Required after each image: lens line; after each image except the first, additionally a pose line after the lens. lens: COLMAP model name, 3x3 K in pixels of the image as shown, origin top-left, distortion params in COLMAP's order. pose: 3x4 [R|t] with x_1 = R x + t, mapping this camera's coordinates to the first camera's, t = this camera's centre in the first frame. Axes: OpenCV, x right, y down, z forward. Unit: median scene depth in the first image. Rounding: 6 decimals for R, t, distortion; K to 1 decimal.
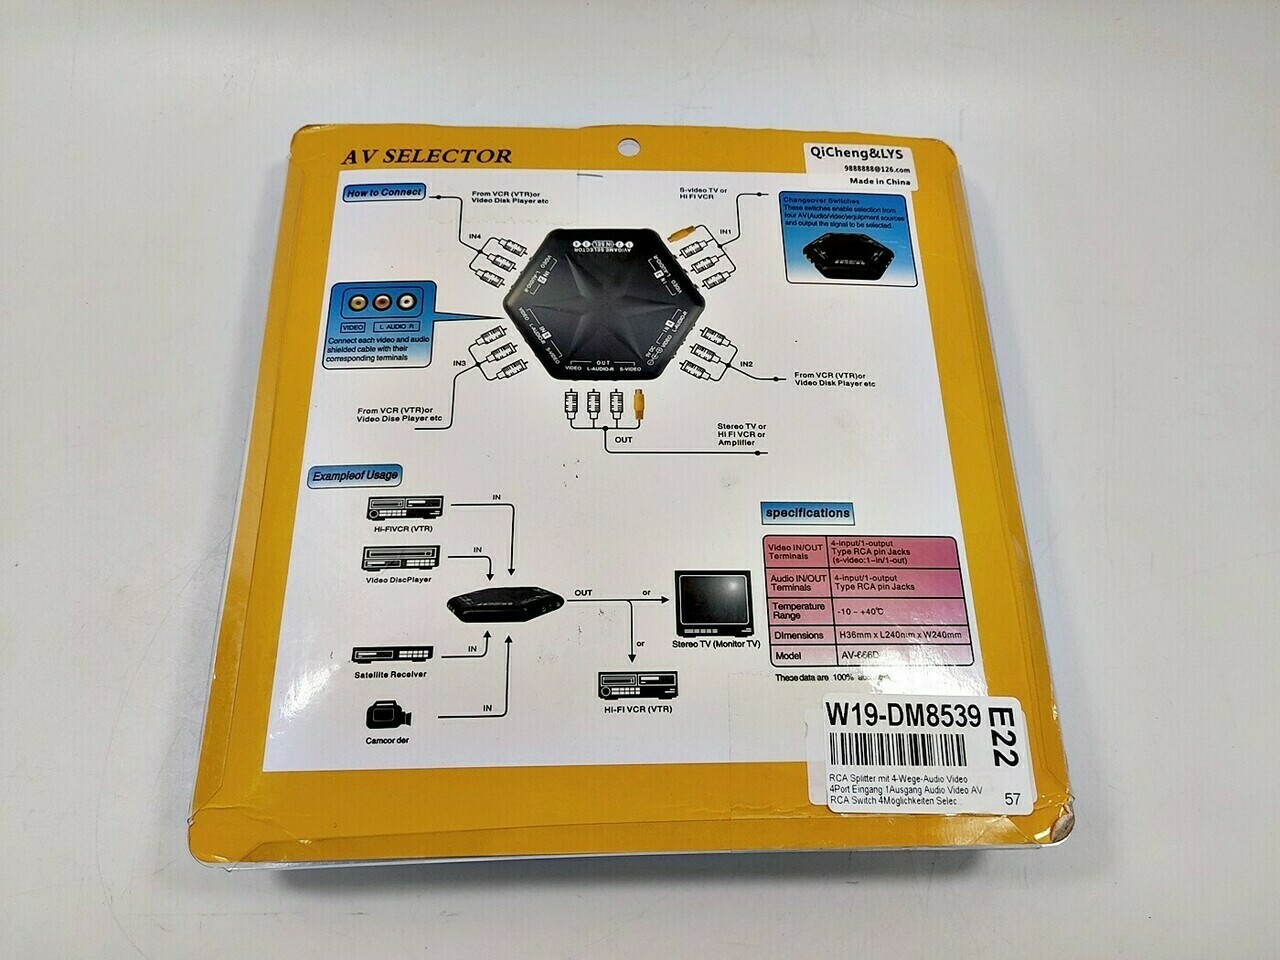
lens RADIAL K [[946.1, 0, 654.9], [0, 946.1, 481.8], [0, 0, 1]] dist [0.004536, -0.004783]
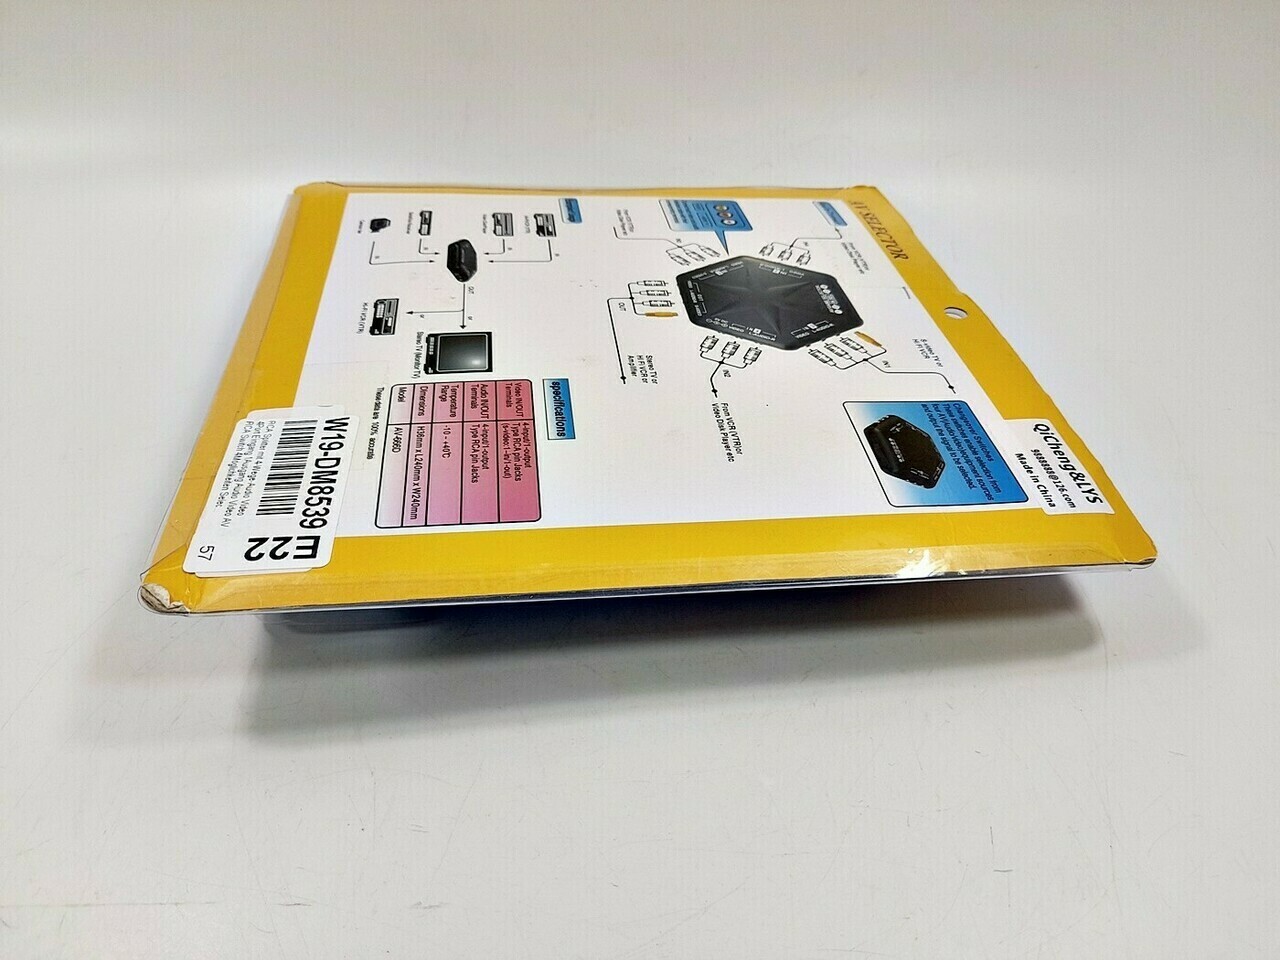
lens RADIAL K [[946.1, 0, 654.9], [0, 946.1, 481.8], [0, 0, 1]] dist [0.004536, -0.004783]
pose [[0.122940, 0.599500, -0.790877, 0.950736], [-0.940708, 0.324273, 0.099575, -0.123991], [0.316155, 0.731742, 0.603820, 0.528314]]
